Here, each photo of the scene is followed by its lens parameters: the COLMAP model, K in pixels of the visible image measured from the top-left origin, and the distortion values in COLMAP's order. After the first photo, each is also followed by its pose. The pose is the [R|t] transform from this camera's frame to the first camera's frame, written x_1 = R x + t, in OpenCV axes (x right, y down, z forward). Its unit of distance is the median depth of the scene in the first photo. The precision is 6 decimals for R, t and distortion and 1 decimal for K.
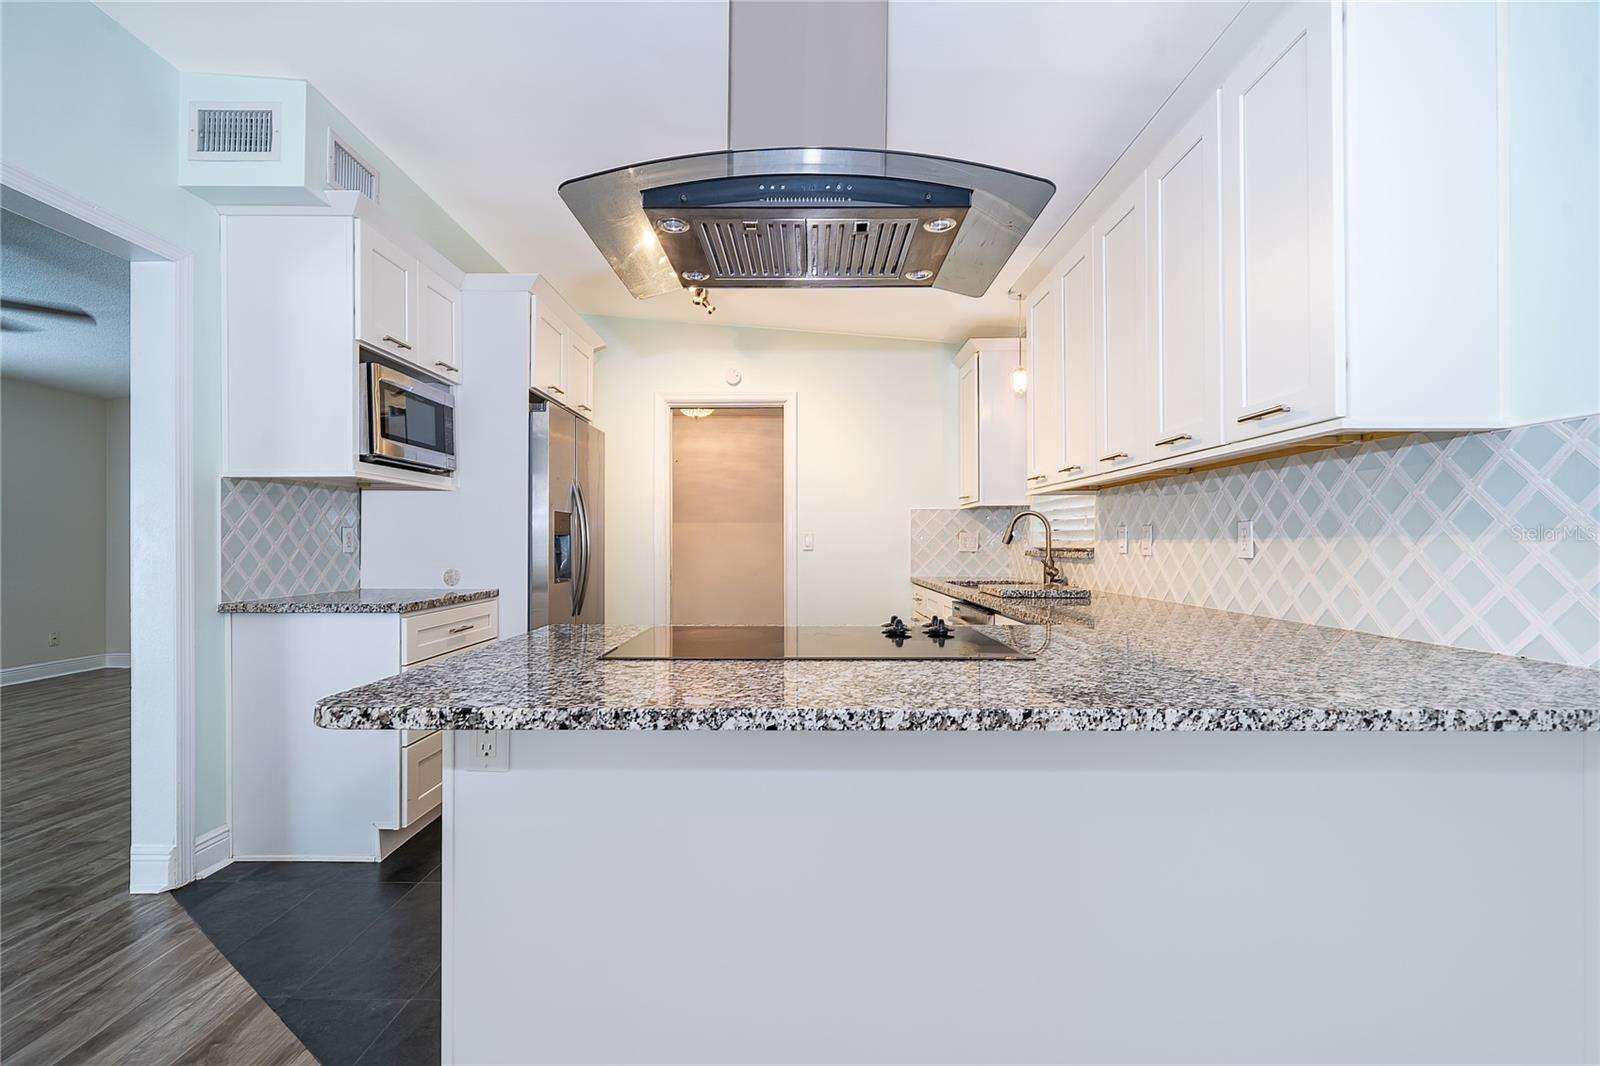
lens RADIAL K [[721.8, 0, 794.7], [0, 721.8, 538.4], [0, 0, 1]] dist [0.000635, -0.000202]
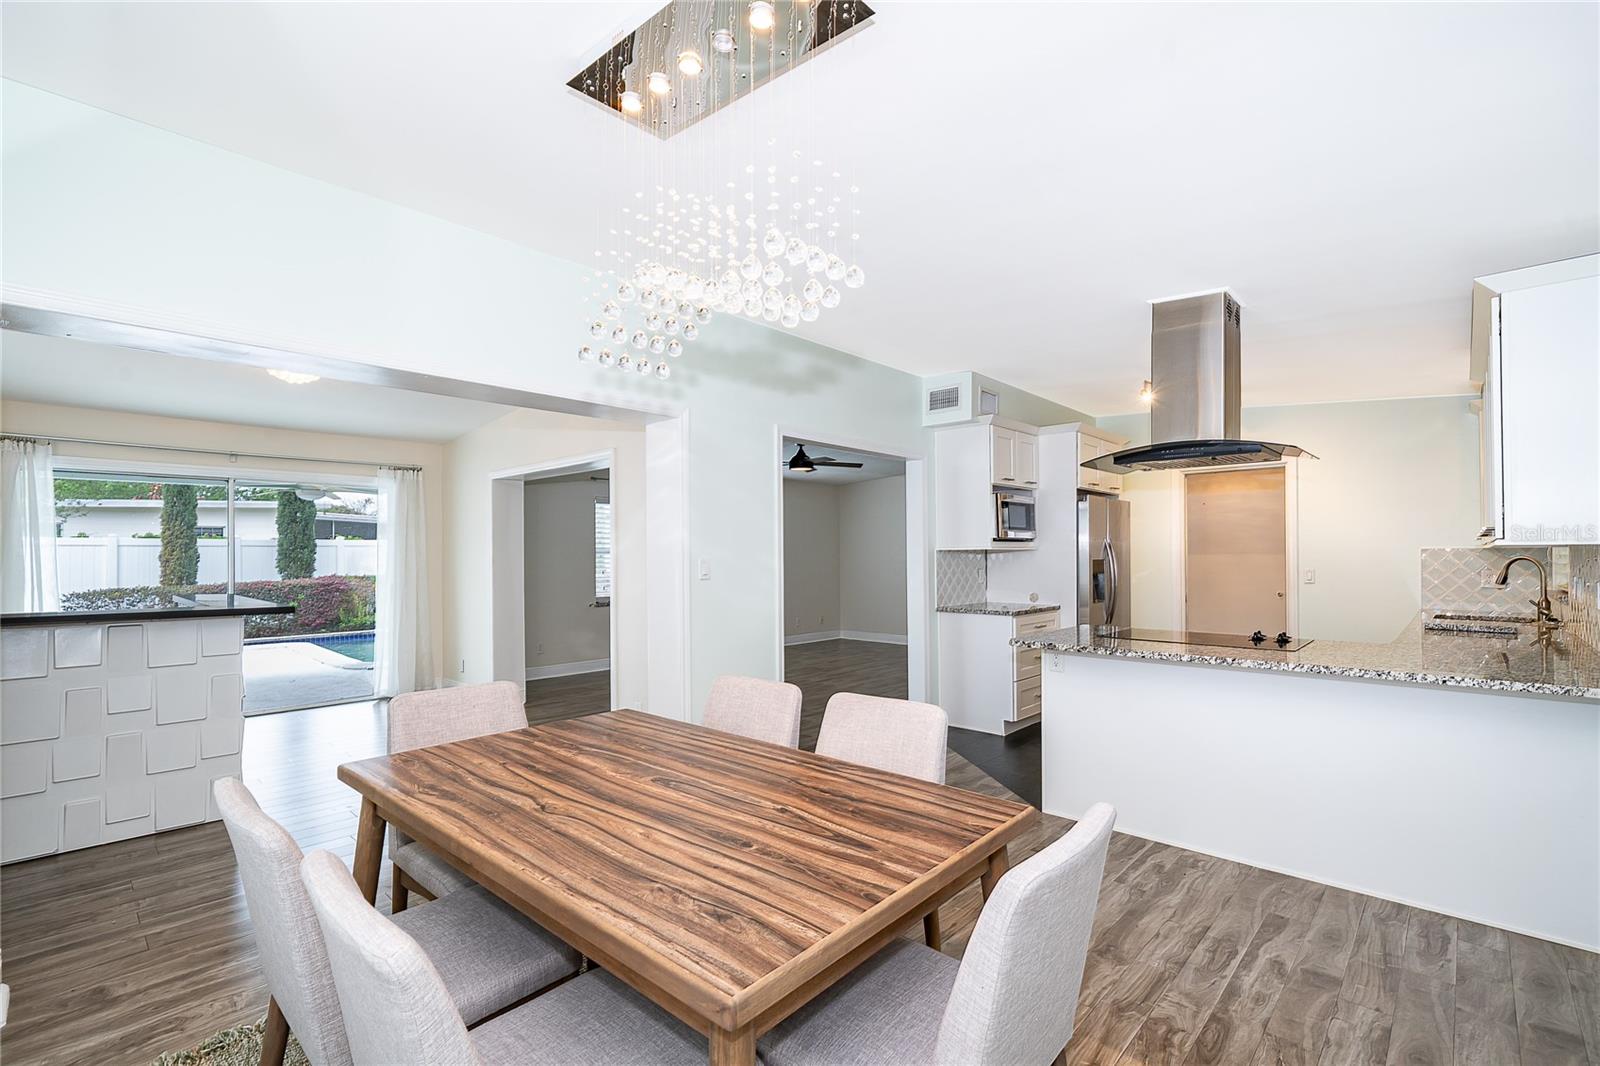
lens RADIAL K [[721.8, 0, 799.5], [0, 721.8, 548.3], [0, 0, 1]] dist [0.000635, -0.000202]
pose [[0.741952, -0.008157, -0.670403, 0.357870], [0.007113, 0.999965, -0.004295, -0.079278], [0.670415, -0.001582, 0.741985, -0.872524]]
